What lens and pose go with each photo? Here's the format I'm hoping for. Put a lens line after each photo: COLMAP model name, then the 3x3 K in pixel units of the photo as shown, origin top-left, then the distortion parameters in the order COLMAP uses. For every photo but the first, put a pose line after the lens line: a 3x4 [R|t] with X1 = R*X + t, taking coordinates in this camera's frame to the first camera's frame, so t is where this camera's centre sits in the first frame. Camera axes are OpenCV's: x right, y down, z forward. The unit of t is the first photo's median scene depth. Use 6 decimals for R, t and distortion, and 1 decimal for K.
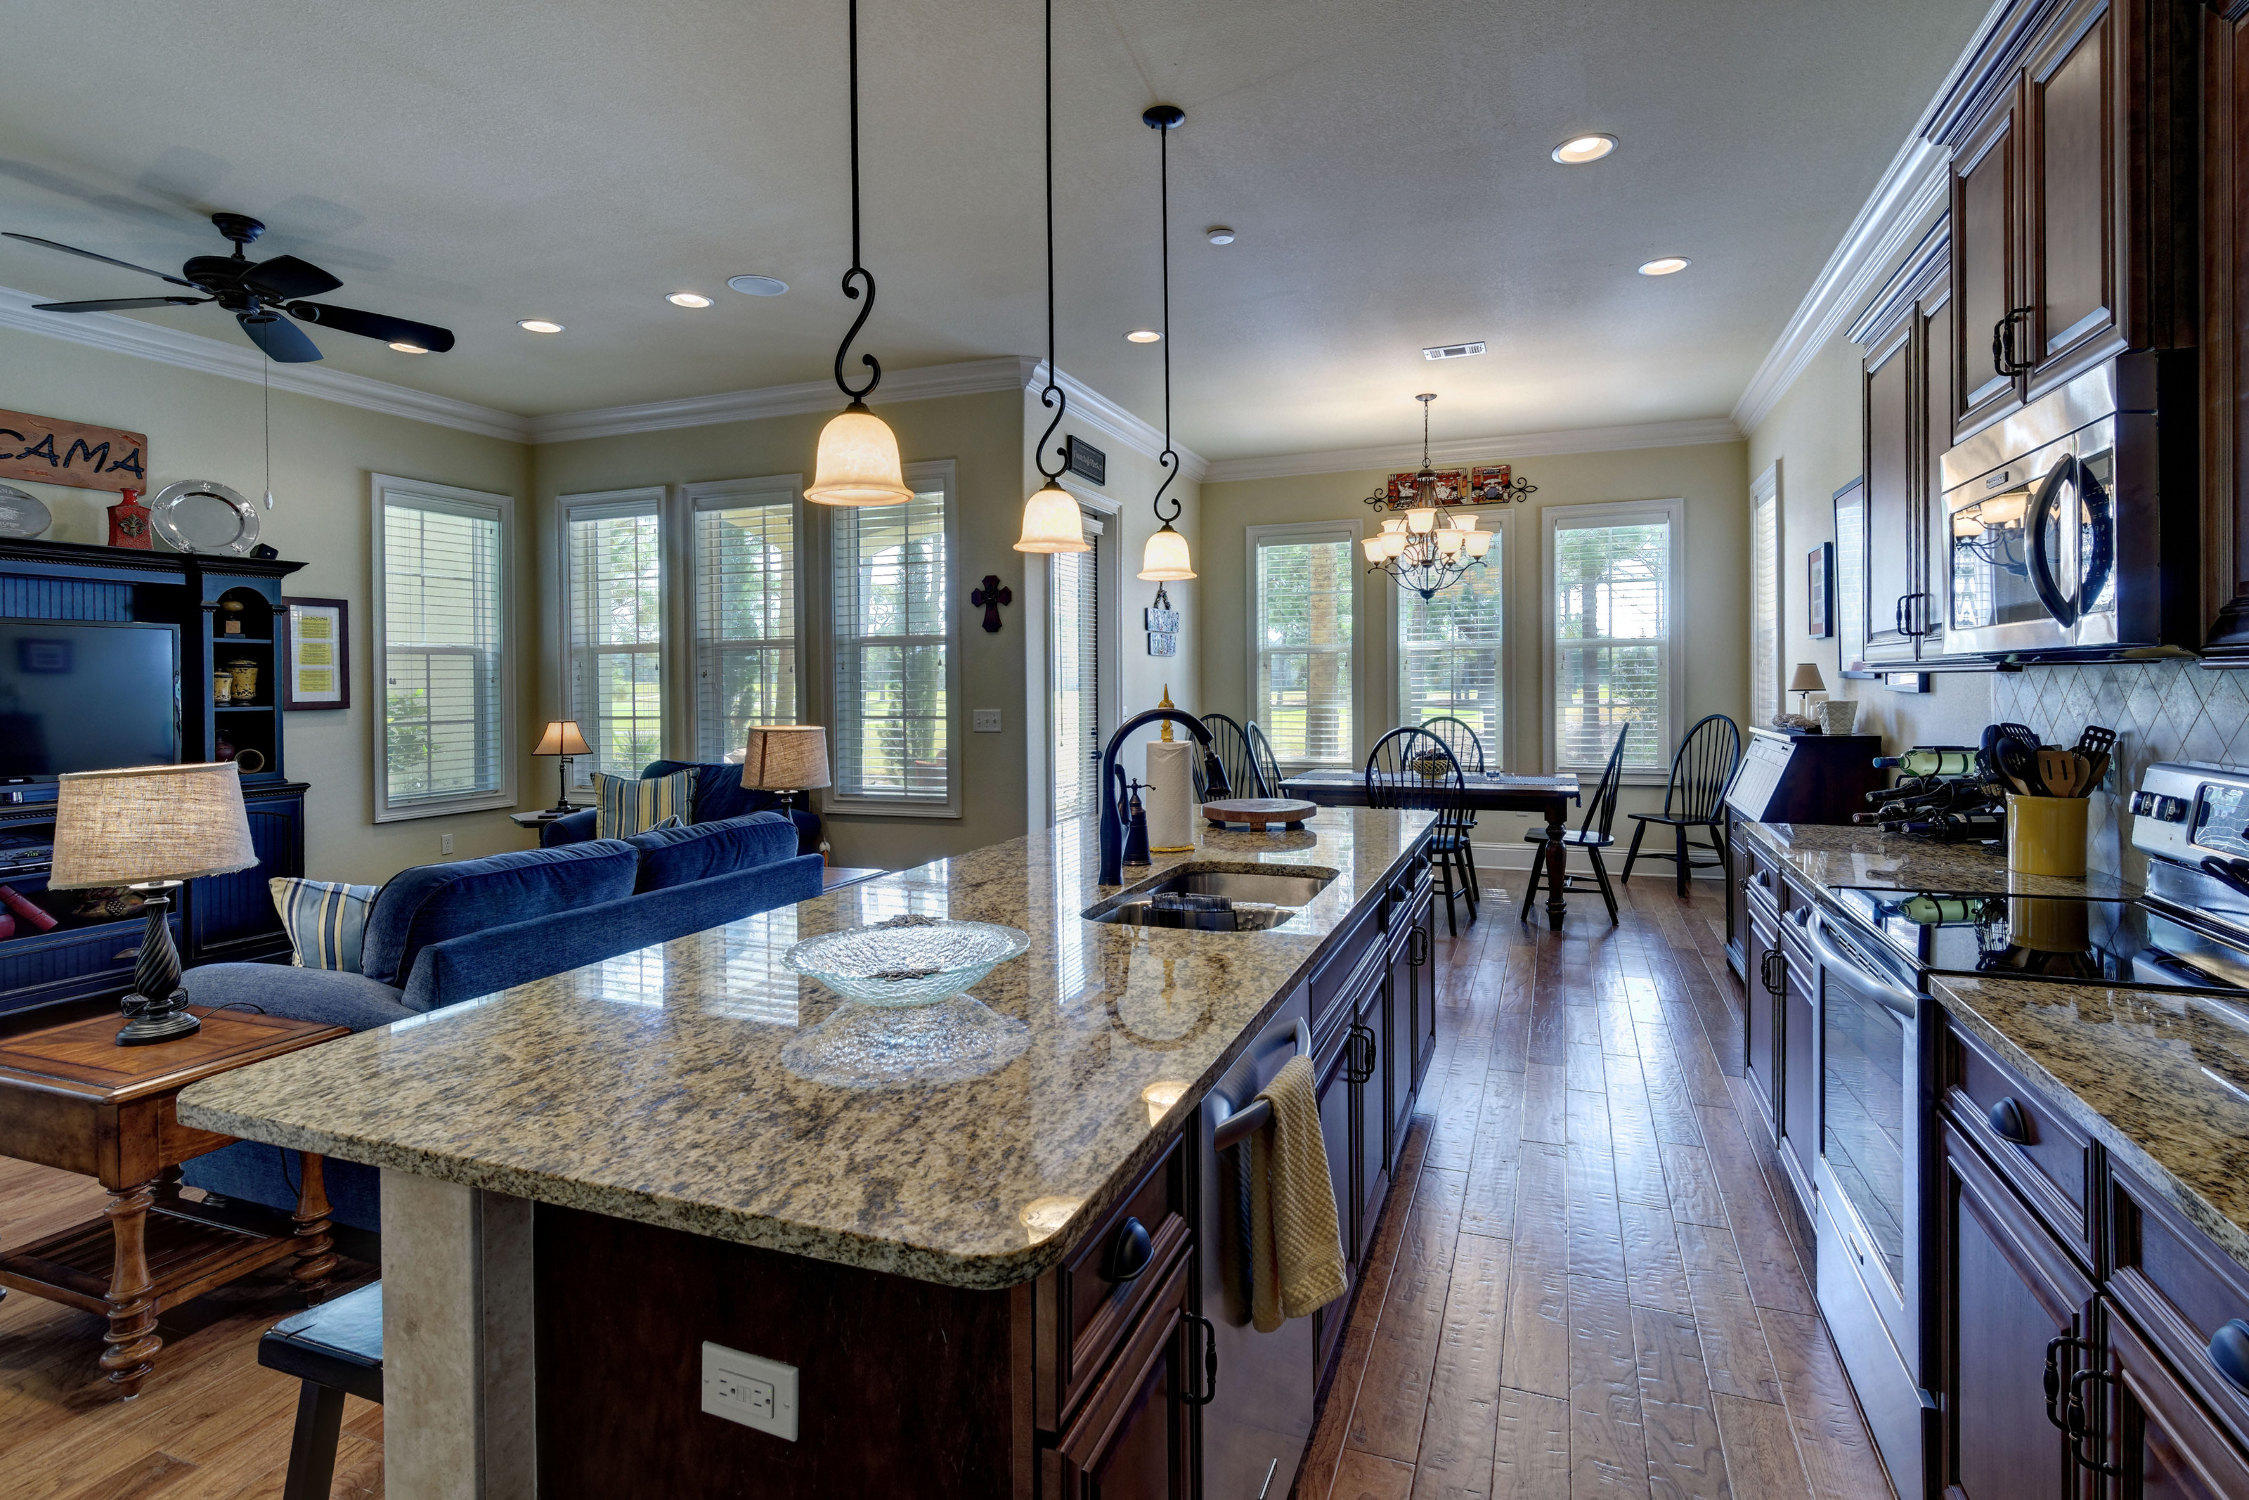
lens RADIAL K [[1103.4, 0, 1141.7], [0, 1103.4, 684.0], [0, 0, 1]] dist [0.001420, -0.000548]
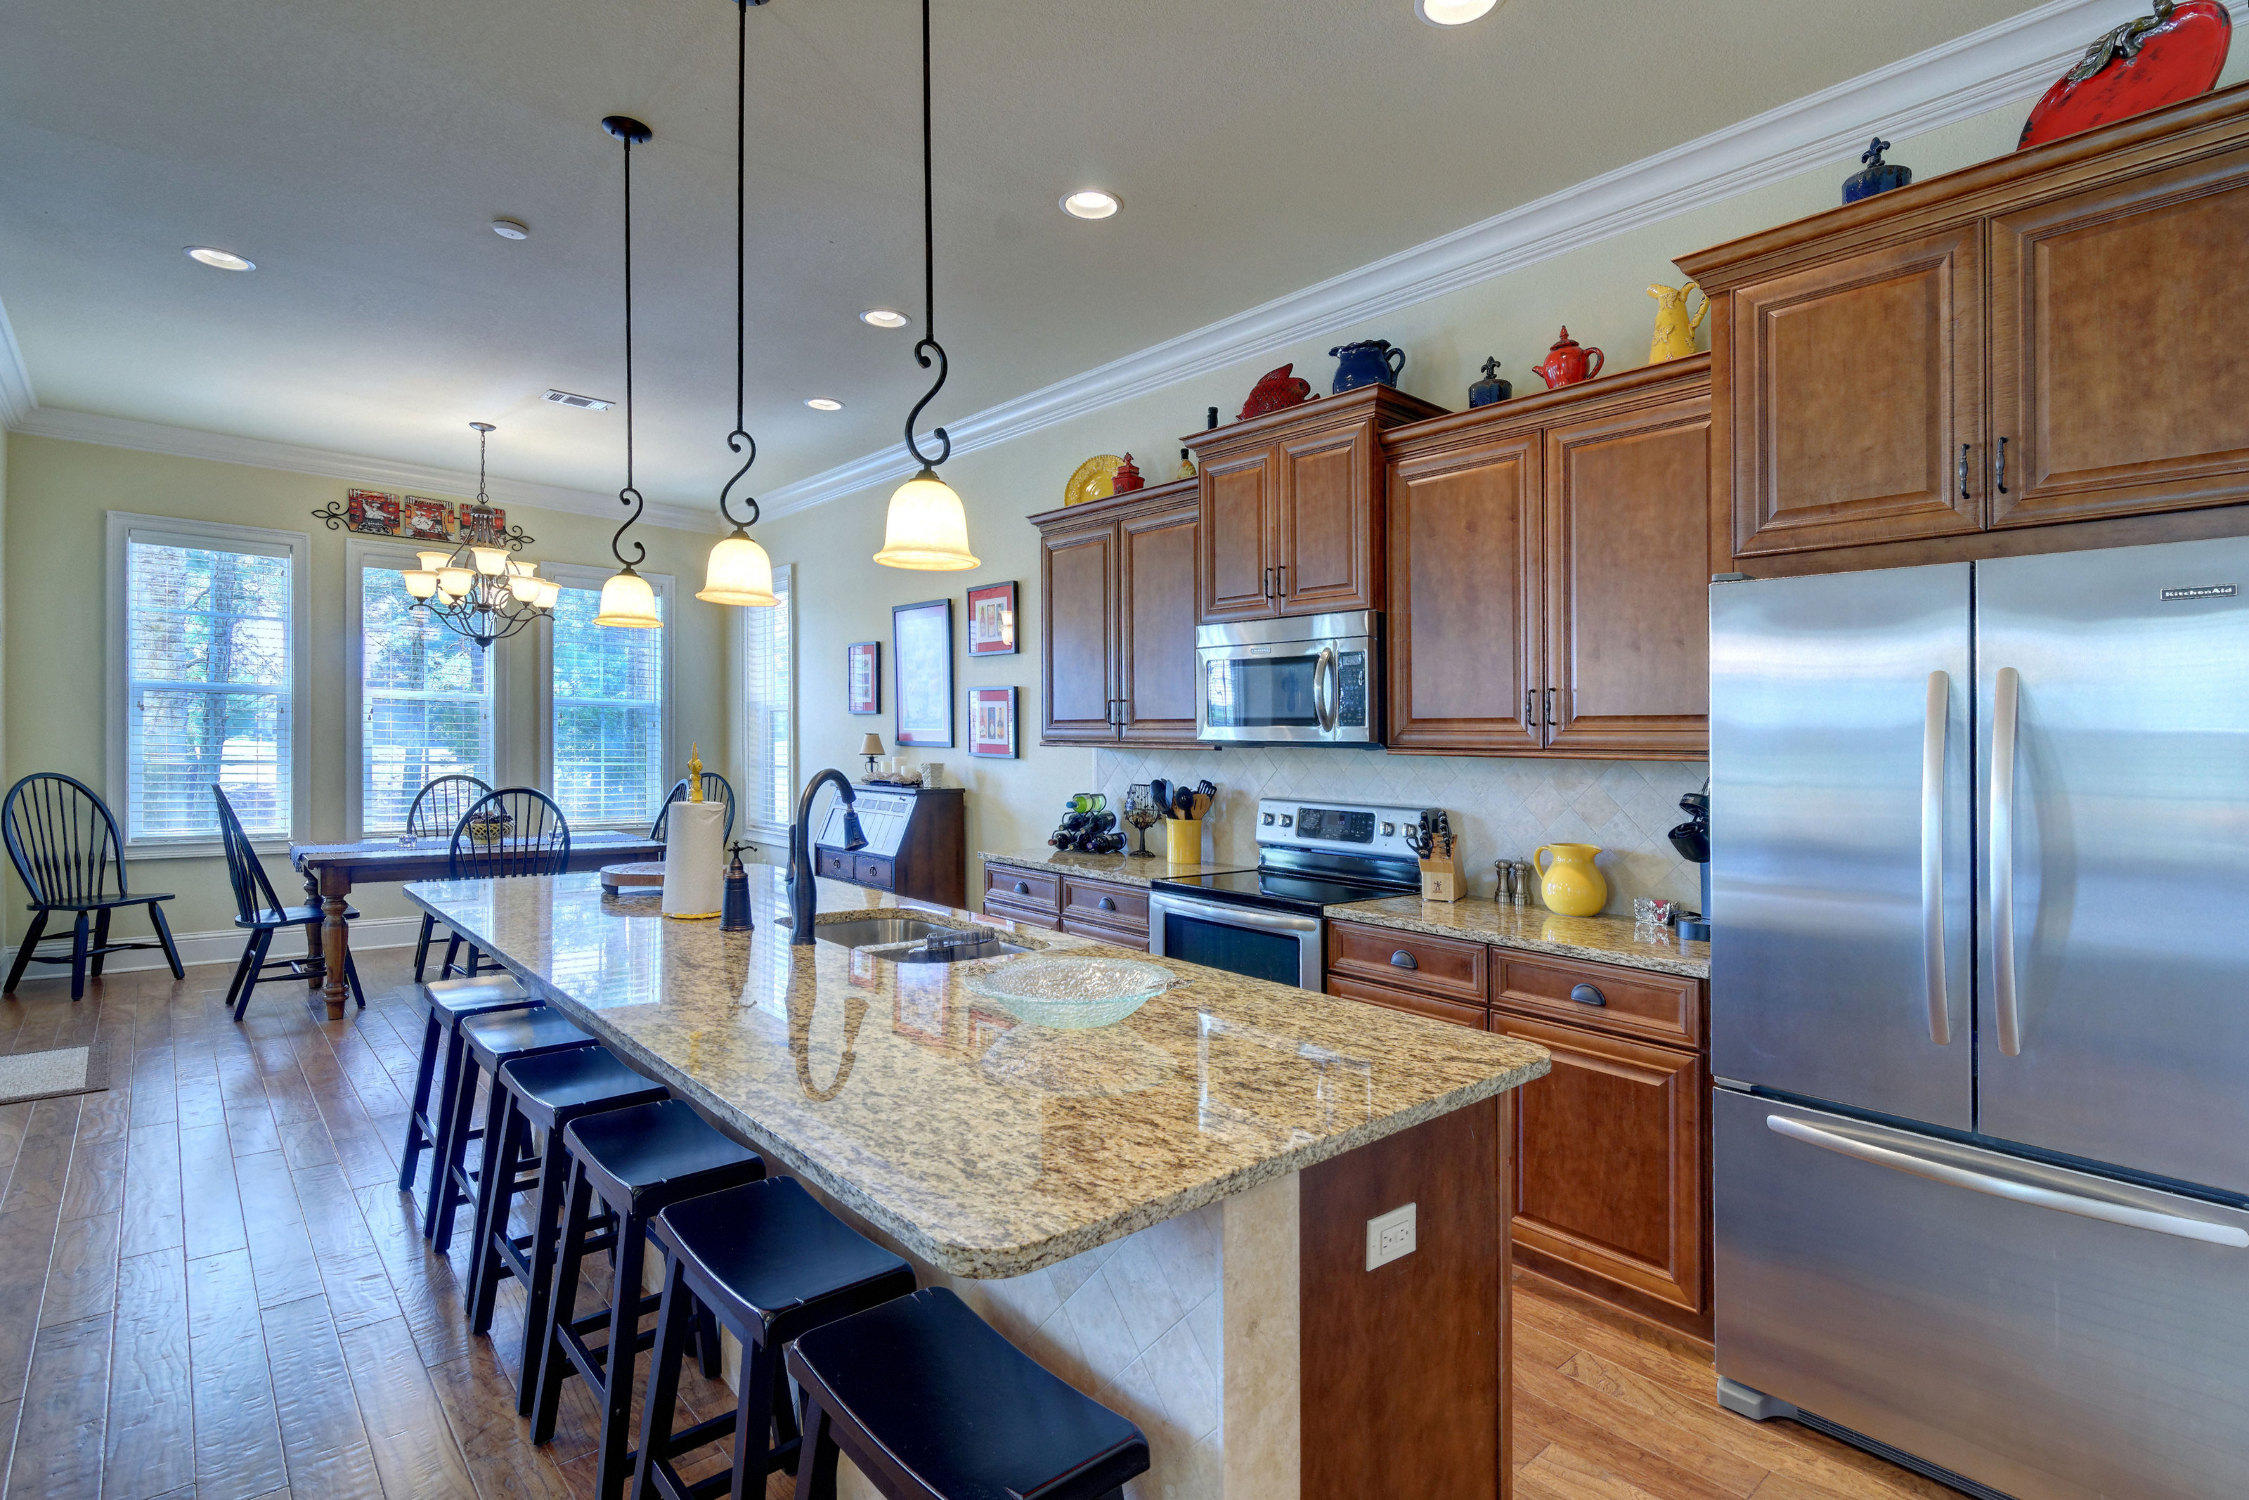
lens RADIAL K [[1090.0, 0, 1138.4], [0, 1090.0, 709.7], [0, 0, 1]] dist [0.001580, -0.000094]
pose [[0.456692, 0.049441, 0.888250, -0.375168], [-0.023620, 0.998776, -0.043449, 0.001864], [-0.889311, -0.001138, 0.457301, 0.129781]]
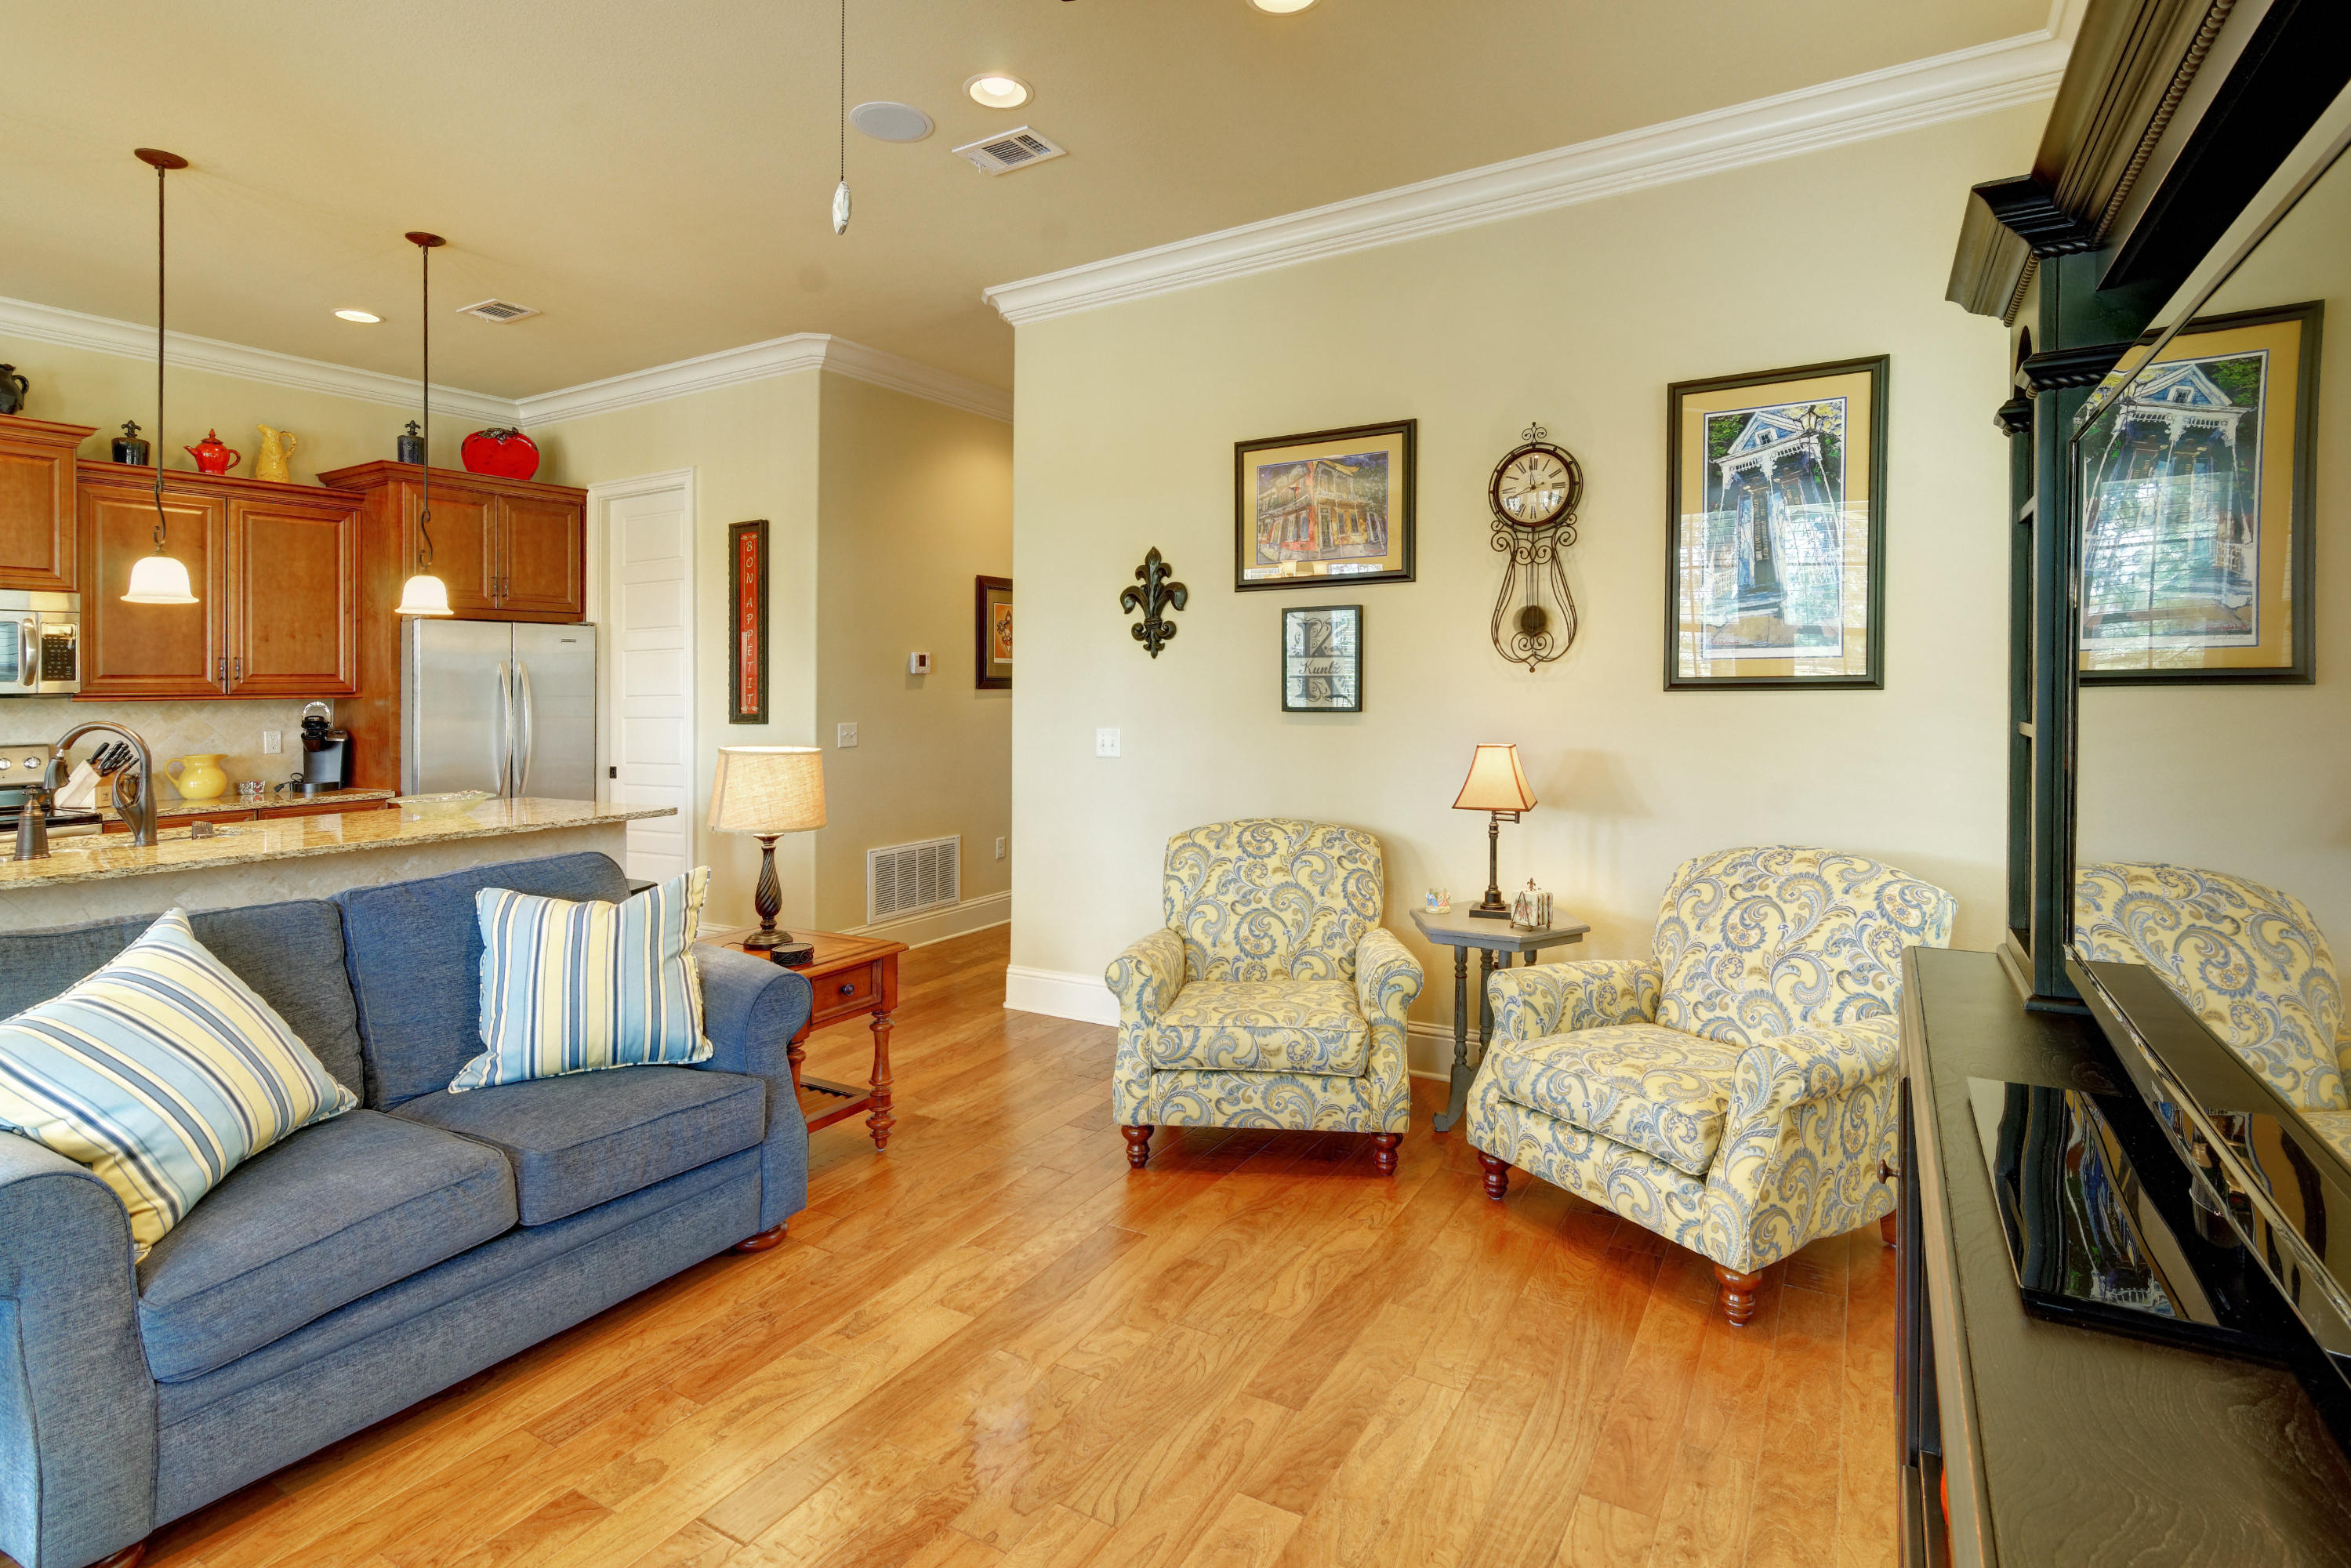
lens RADIAL K [[1159.1, 0, 1190.0], [0, 1159.1, 729.6], [0, 0, 1]] dist [-0.000572, -0.000744]
pose [[-0.985215, 0.017503, 0.170427, -0.775342], [0.024001, 0.999059, 0.036139, 0.007168], [-0.169634, 0.039695, -0.984707, 1.098378]]
